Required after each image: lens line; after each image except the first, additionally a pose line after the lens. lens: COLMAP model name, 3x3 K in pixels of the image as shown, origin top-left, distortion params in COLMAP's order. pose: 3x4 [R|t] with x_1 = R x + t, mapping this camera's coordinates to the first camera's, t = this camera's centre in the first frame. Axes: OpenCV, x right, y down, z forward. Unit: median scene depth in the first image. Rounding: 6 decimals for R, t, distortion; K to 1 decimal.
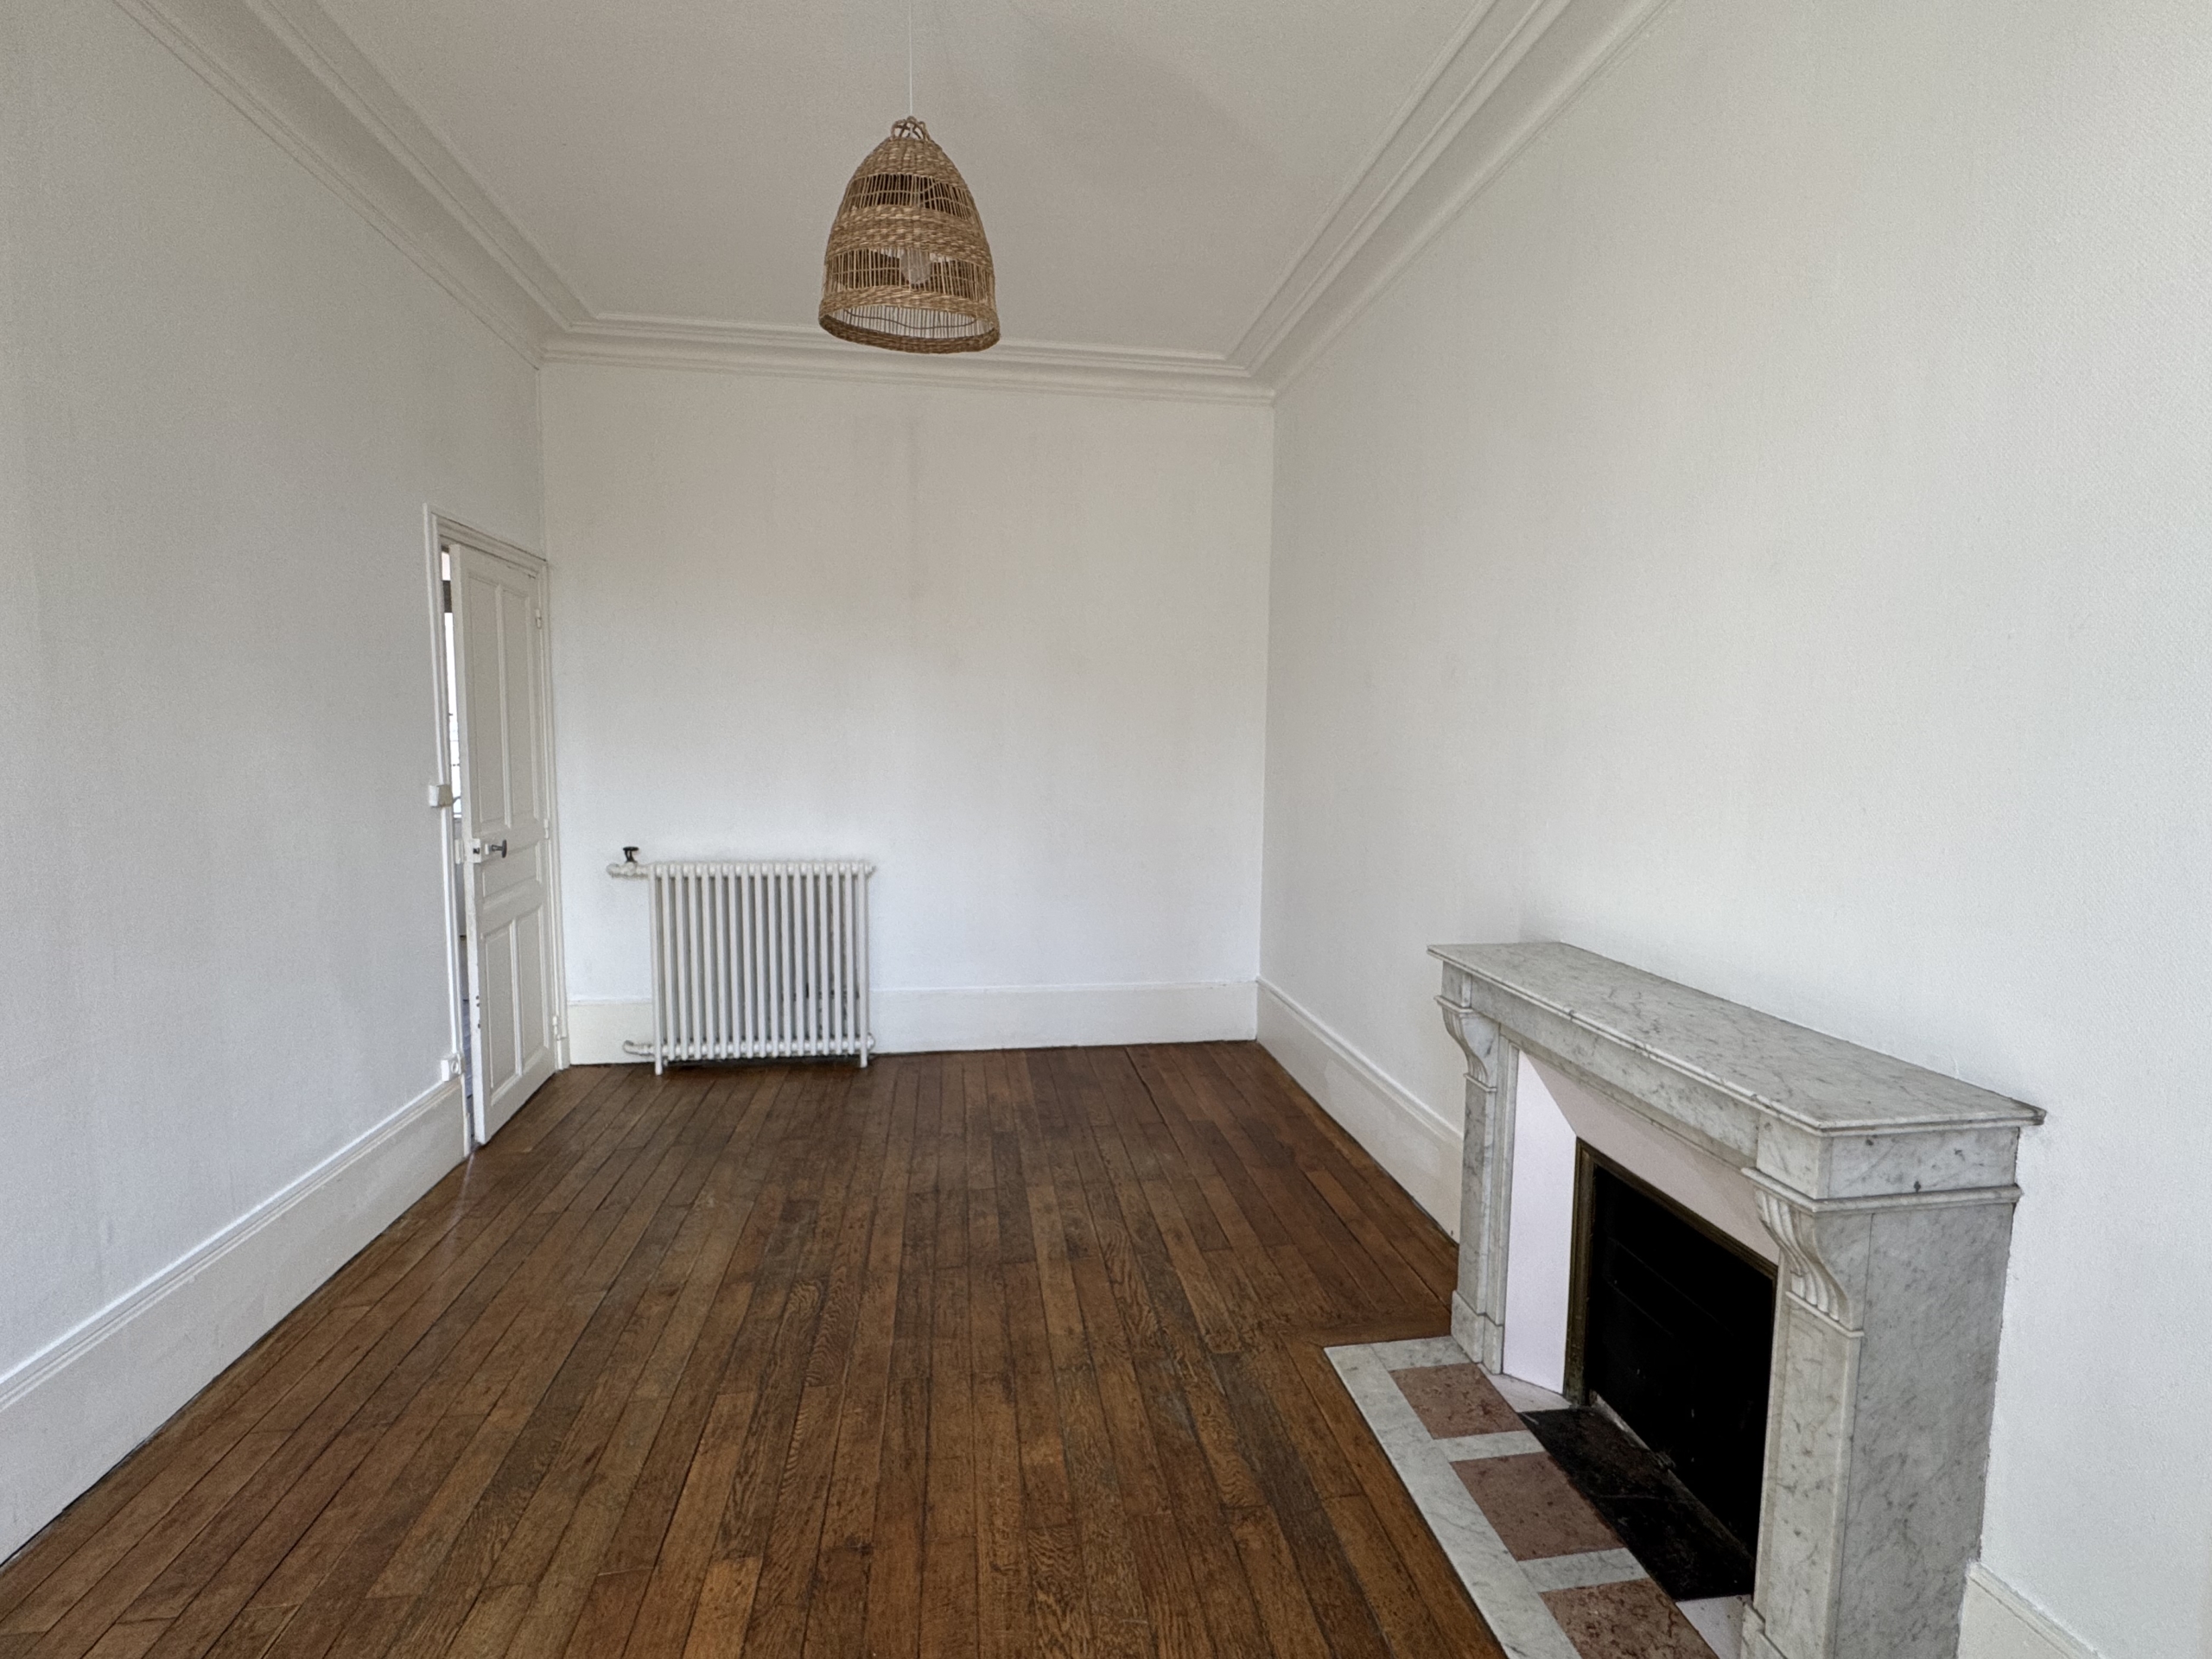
lens RADIAL K [[1012.2, 0, 1106.0], [0, 1012.2, 829.5], [0, 0, 1]] dist [-0.000216, -0.000908]
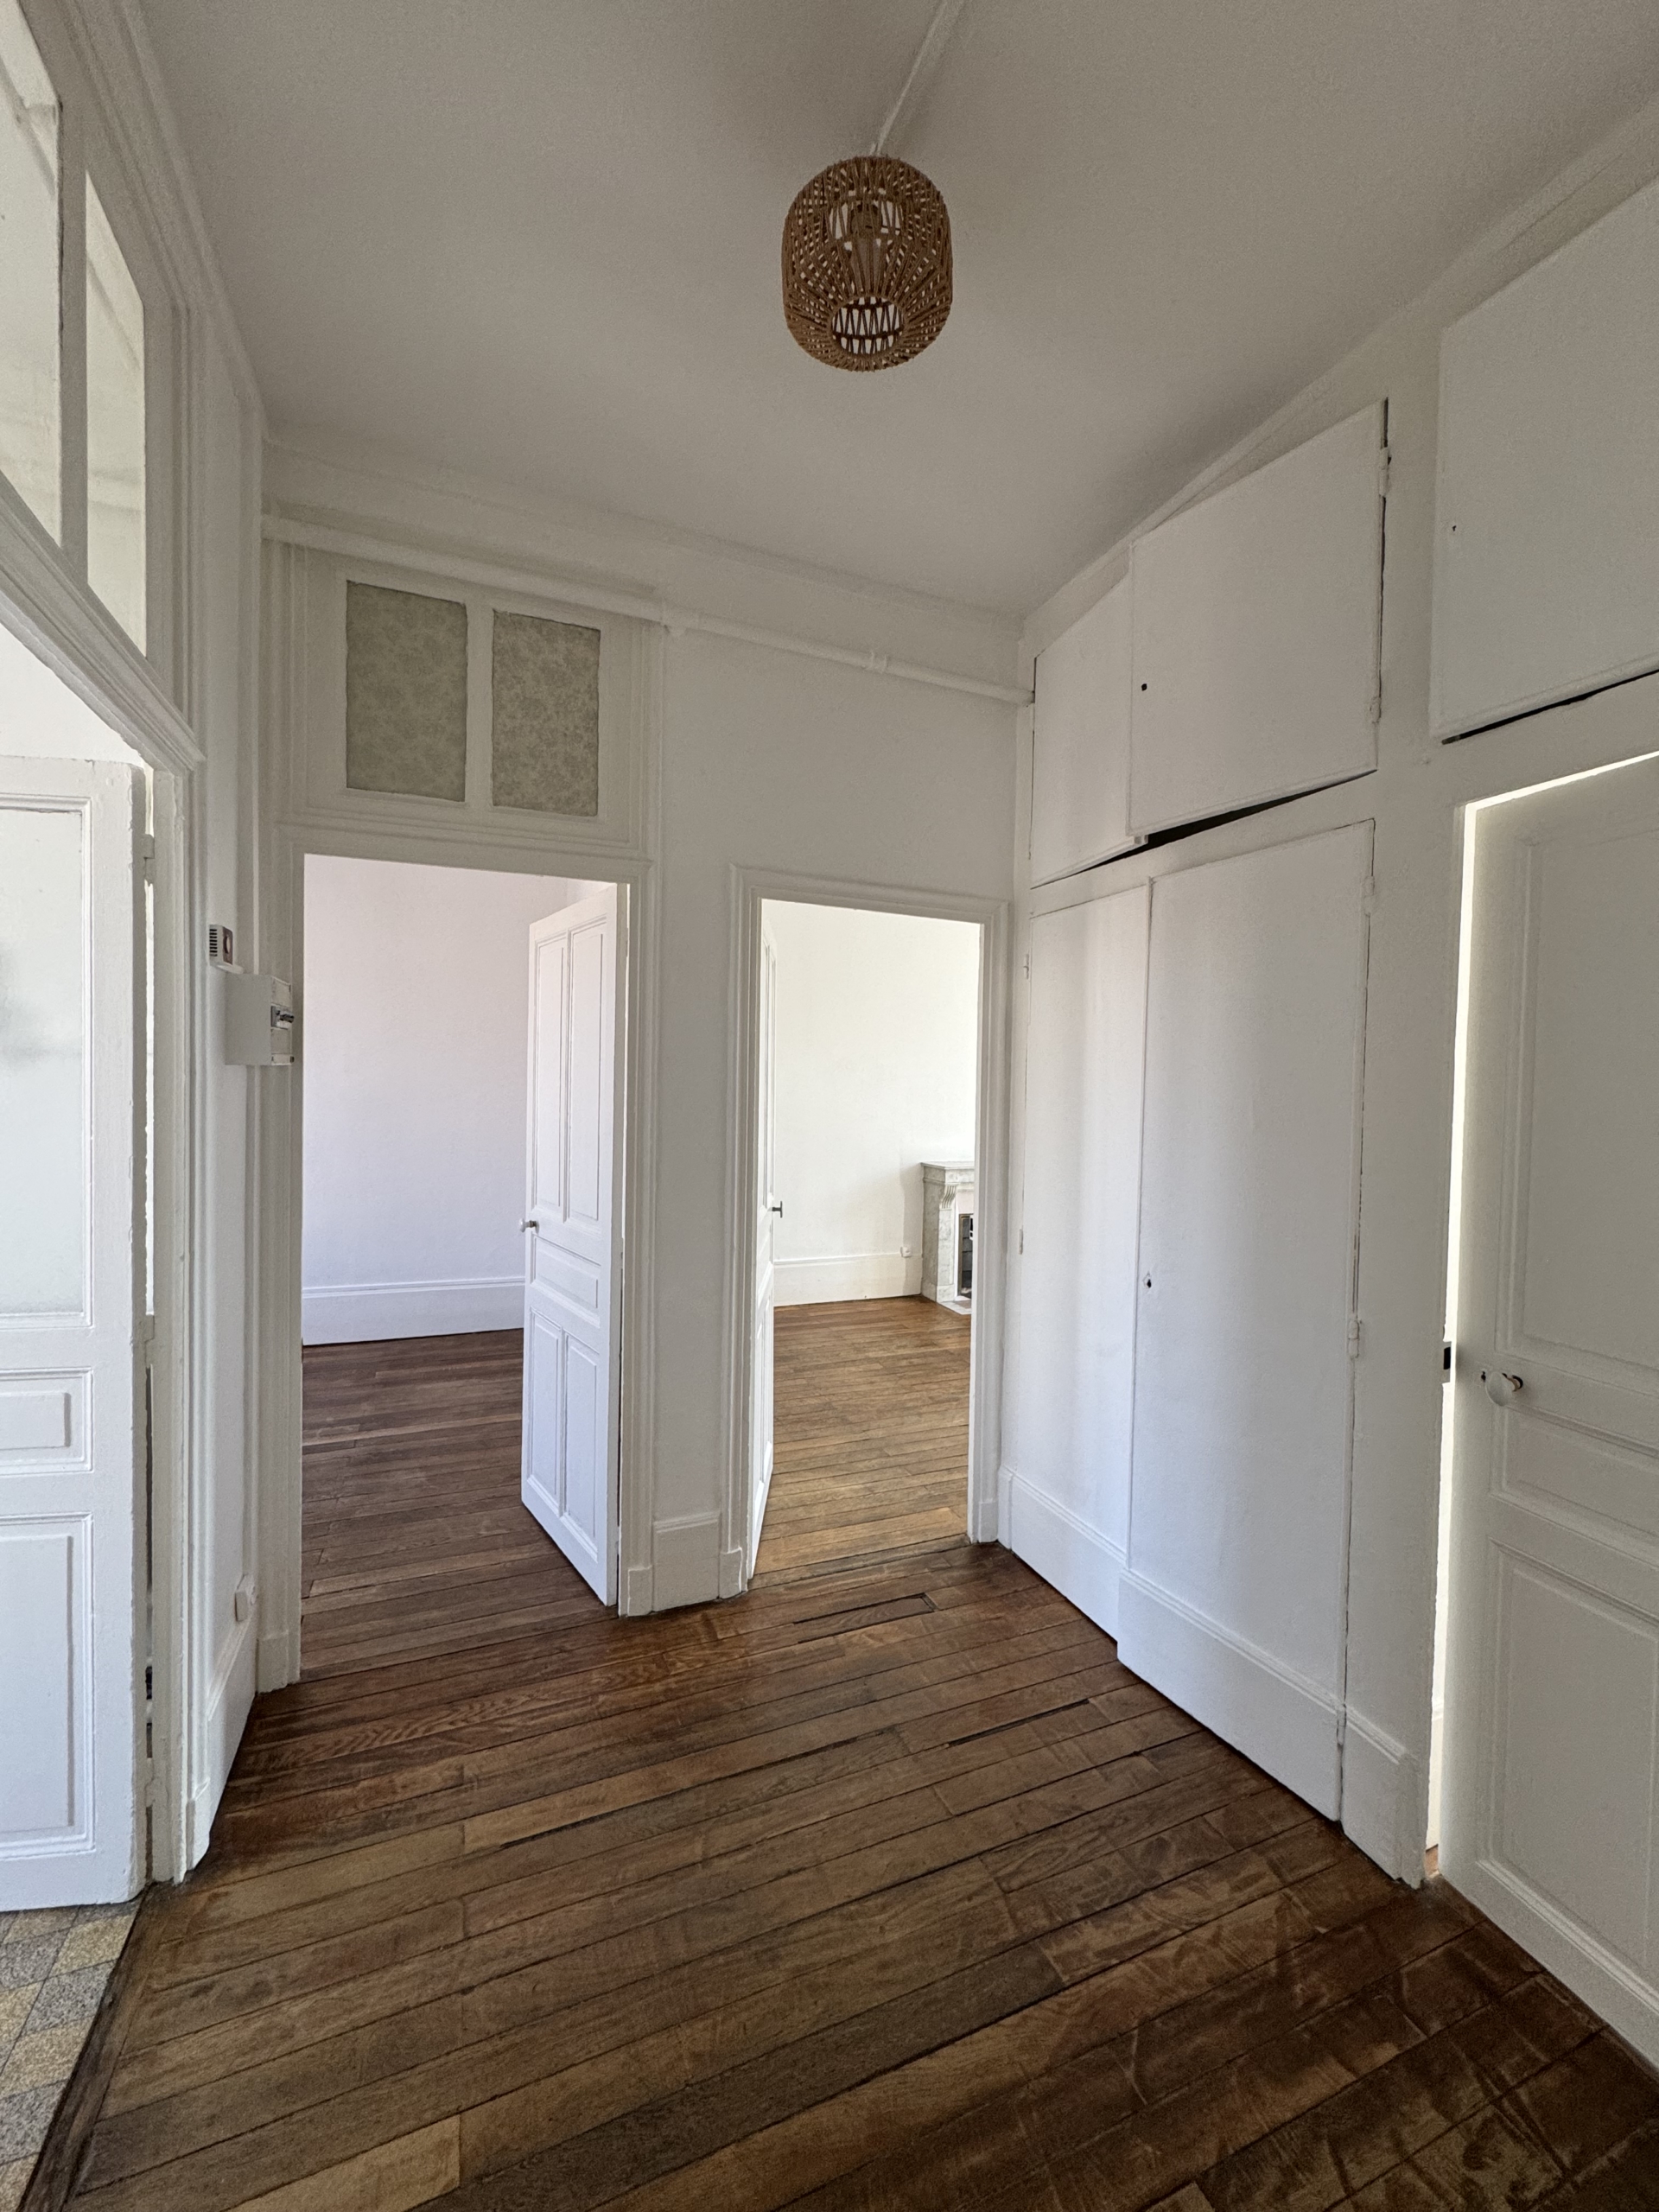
lens RADIAL K [[881.0, 0, 829.5], [0, 881.0, 1106.0], [0, 0, 1]] dist [-0.001434, -0.000326]
pose [[-0.244366, -0.035884, 0.969019, -1.561070], [0.068882, 0.996148, 0.054260, -0.168410], [-0.967234, 0.080007, -0.240953, 1.447382]]
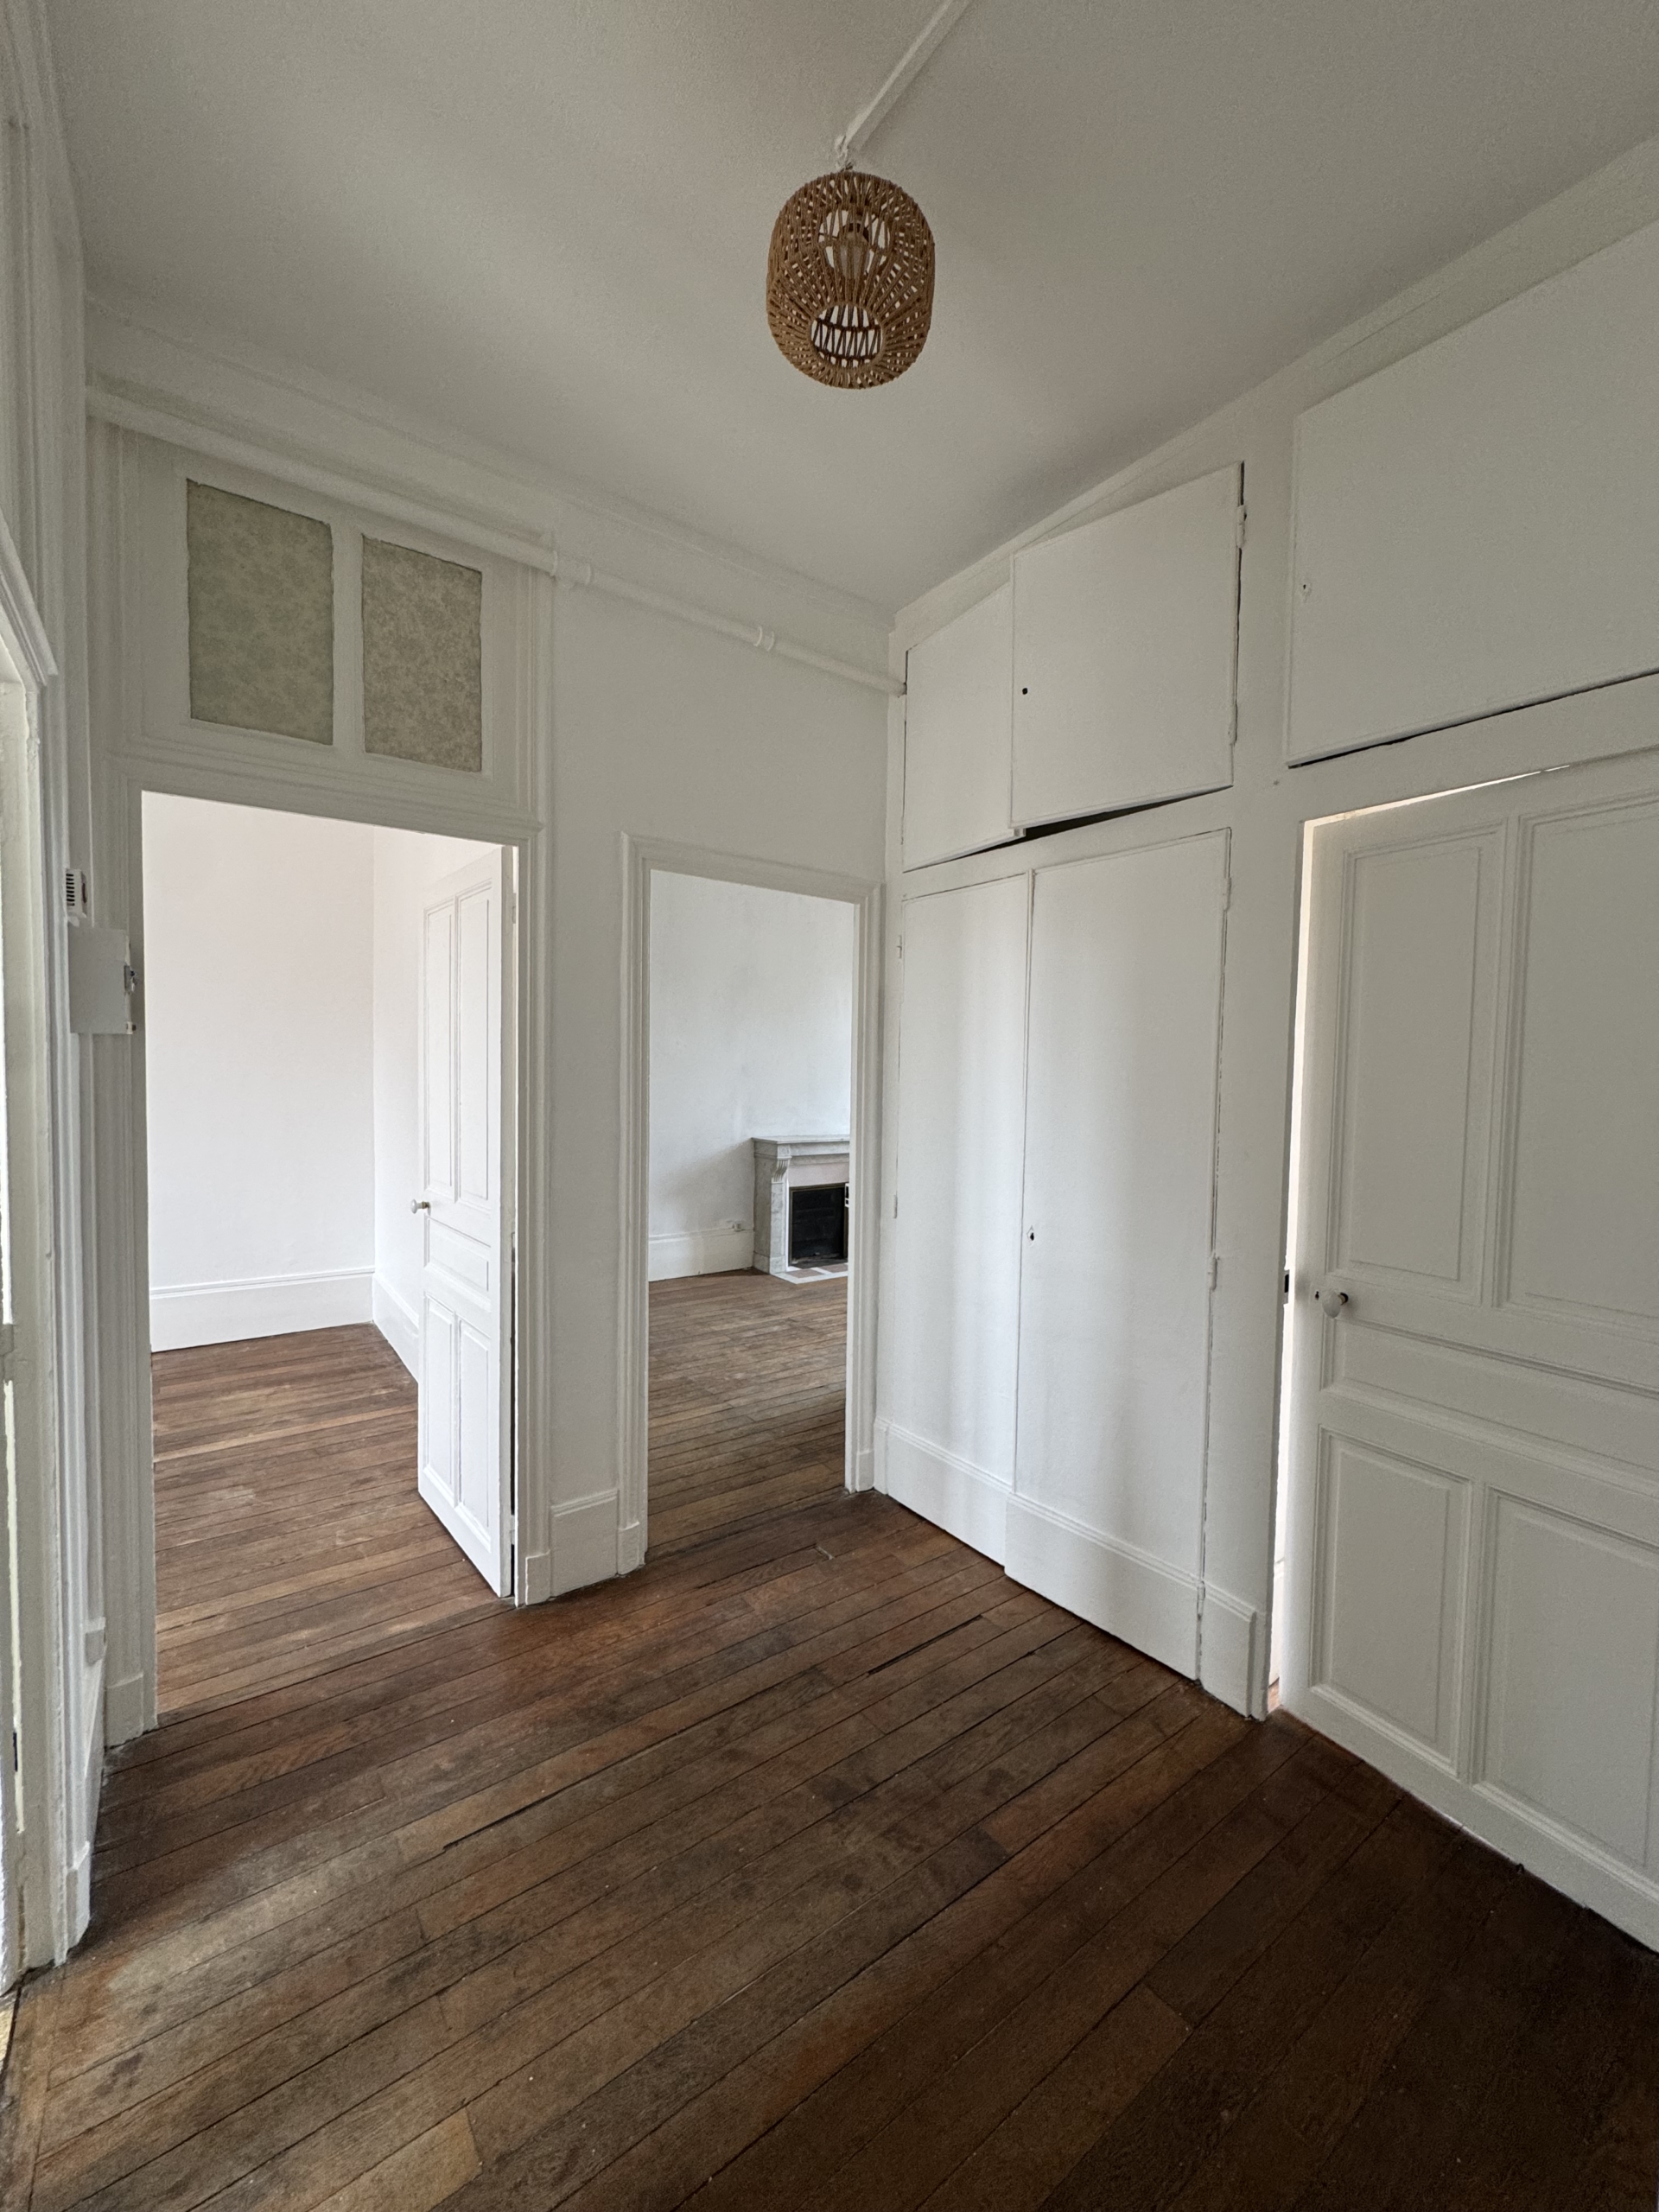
lens RADIAL K [[881.0, 0, 829.5], [0, 881.0, 1106.0], [0, 0, 1]] dist [-0.000331, 0.000043]
pose [[-0.466749, -0.055417, 0.882652, -1.545927], [0.060813, 0.993661, 0.094545, -0.171030], [-0.882297, 0.097805, -0.460420, 1.545218]]
